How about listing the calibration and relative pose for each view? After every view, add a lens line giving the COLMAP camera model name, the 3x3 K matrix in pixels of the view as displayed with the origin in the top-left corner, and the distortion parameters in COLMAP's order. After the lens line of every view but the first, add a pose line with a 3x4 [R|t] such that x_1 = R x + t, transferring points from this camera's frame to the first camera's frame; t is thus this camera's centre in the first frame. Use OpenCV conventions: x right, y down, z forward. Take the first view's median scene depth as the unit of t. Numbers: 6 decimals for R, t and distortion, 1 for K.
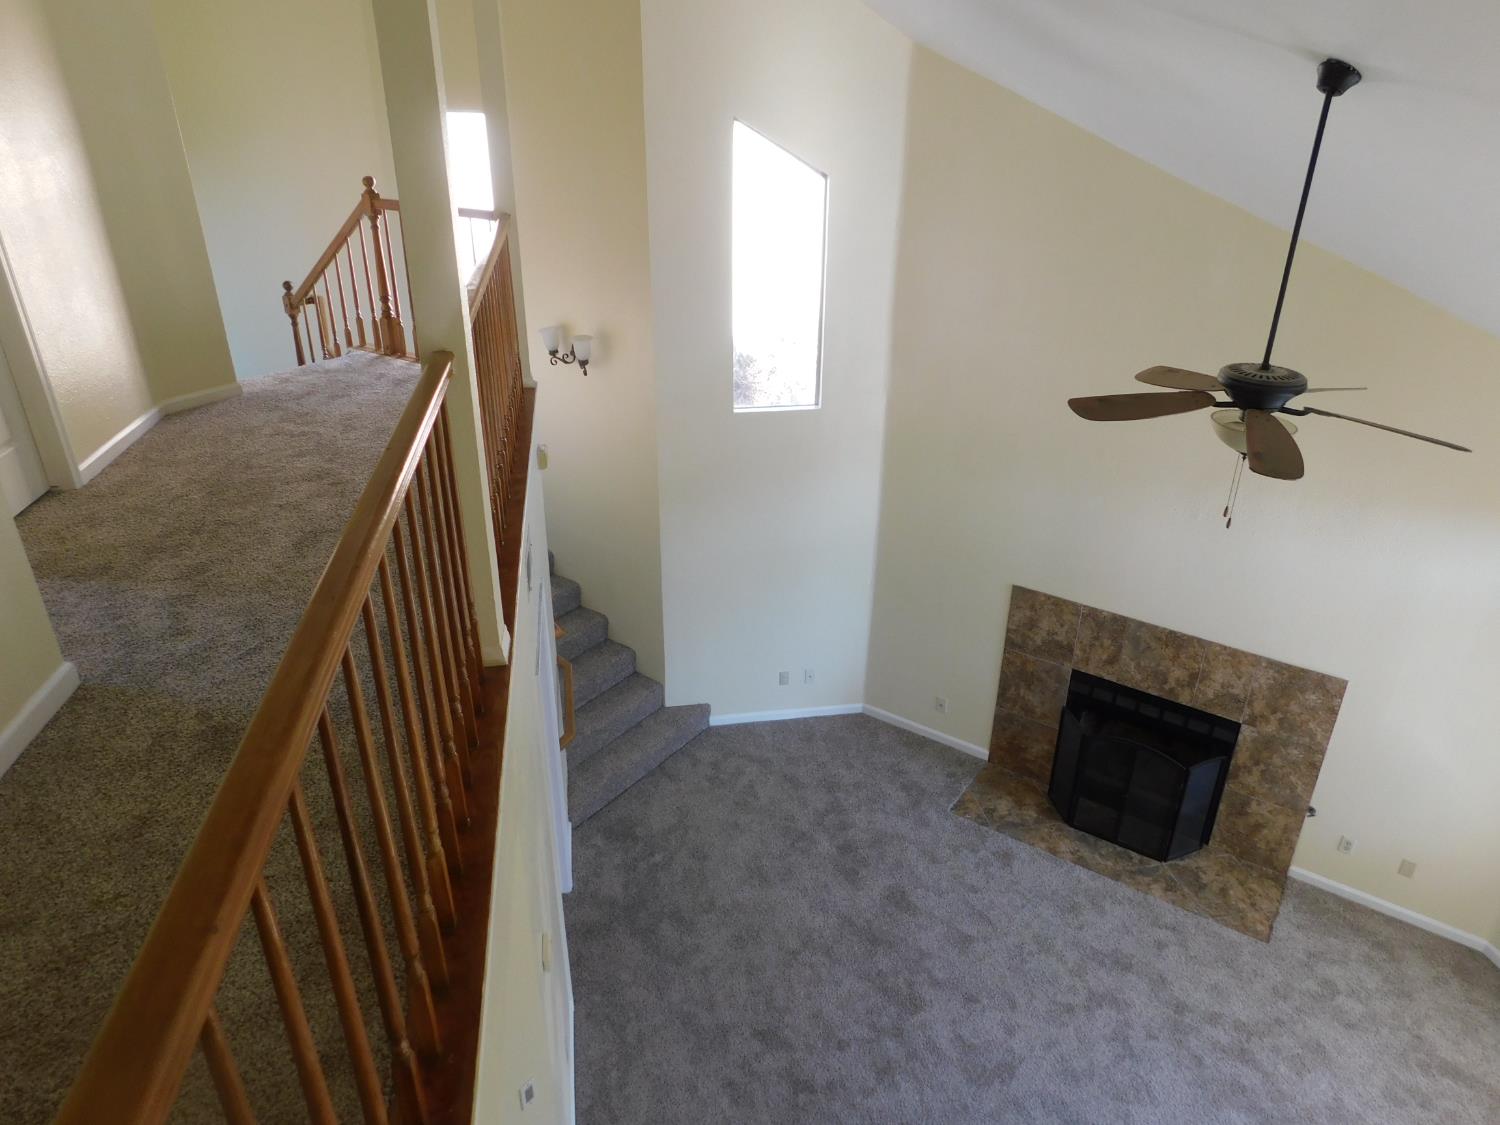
lens RADIAL K [[992.7, 0, 748.3], [0, 992.7, 557.9], [0, 0, 1]] dist [-0.064527, 0.054705]
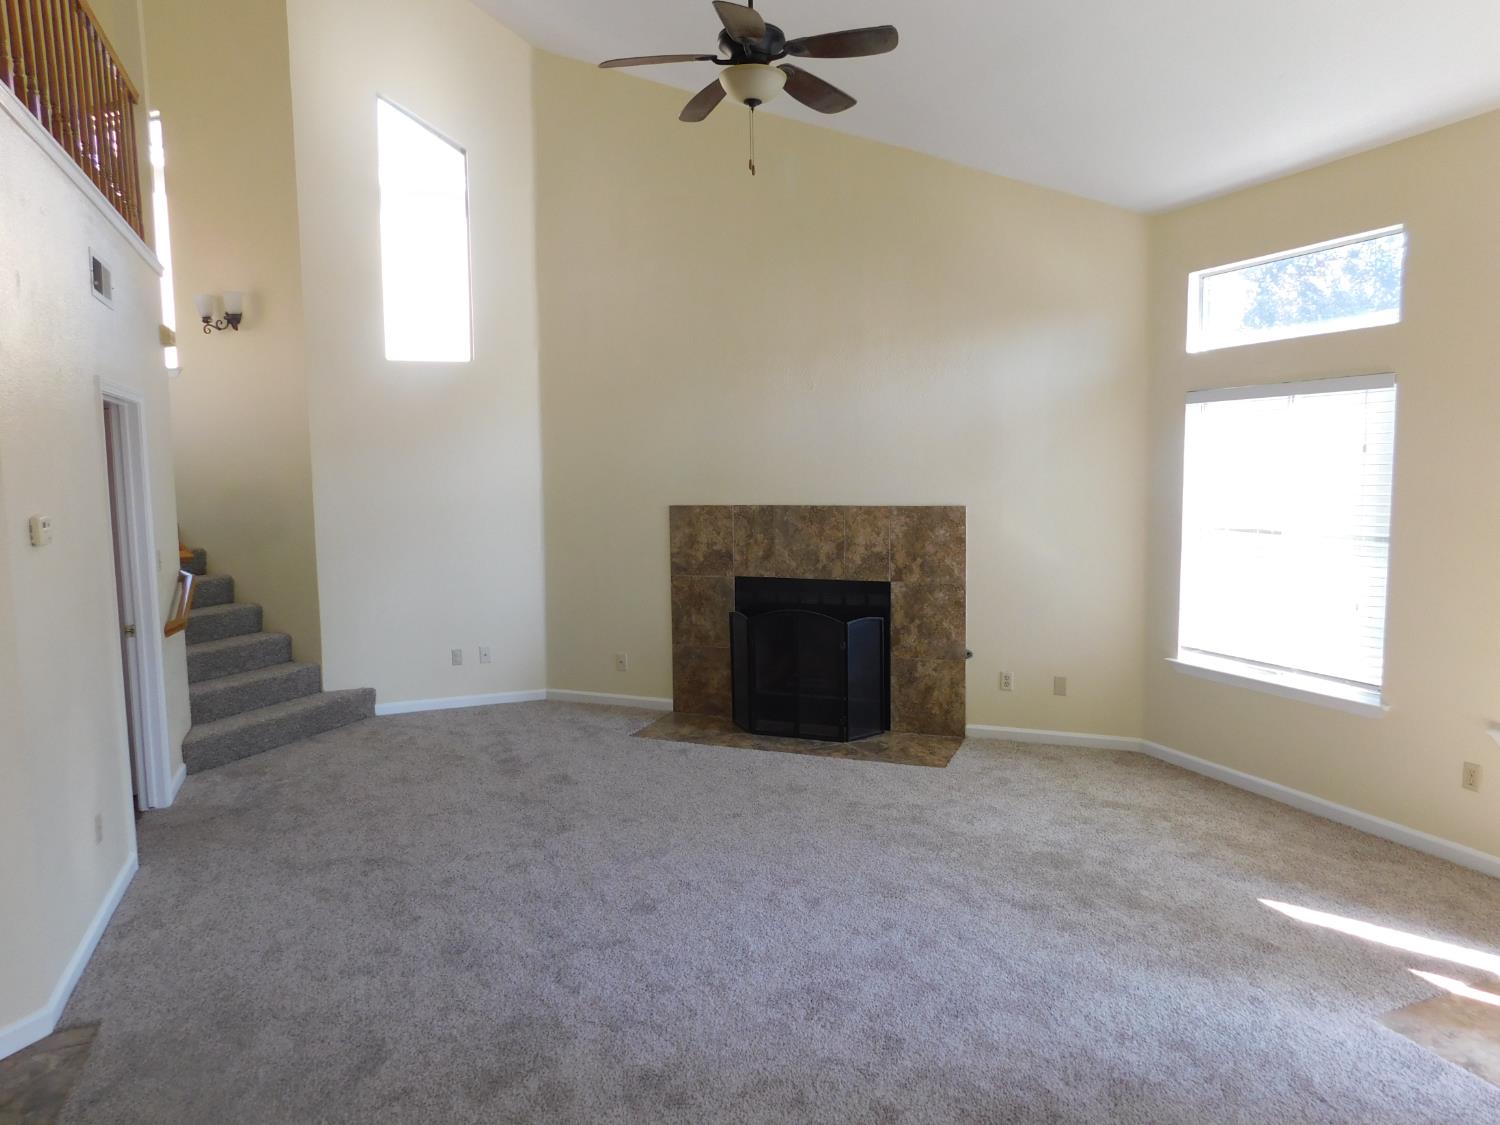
lens RADIAL K [[992.7, 0, 745.5], [0, 992.7, 560.1], [0, 0, 1]] dist [-0.064527, 0.054705]
pose [[0.975406, -0.043719, 0.216037, 0.123282], [0.116837, 0.933658, -0.338574, 0.453382], [-0.186902, 0.355488, 0.915803, 0.062263]]
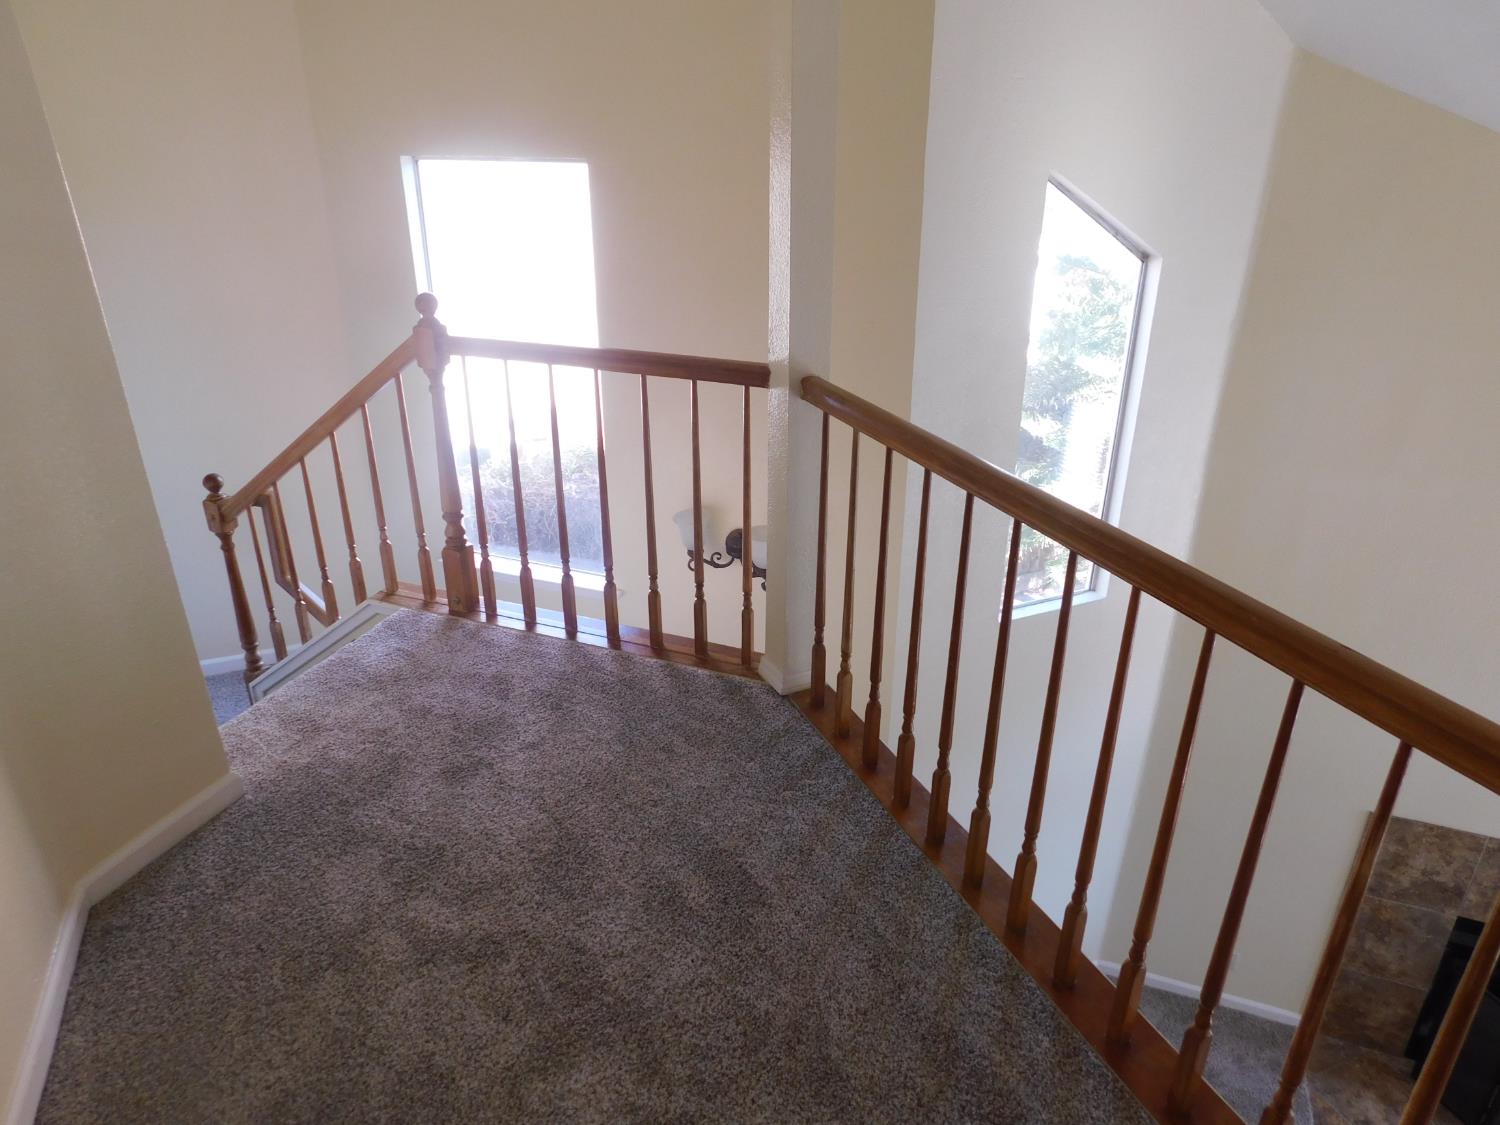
lens RADIAL K [[992.7, 0, 748.8], [0, 992.7, 562.8], [0, 0, 1]] dist [-0.064527, 0.054705]
pose [[0.969415, -0.105687, 0.221507, -0.317141], [0.107749, 0.994174, 0.002788, -0.209914], [-0.220511, 0.021165, 0.975155, 0.420072]]
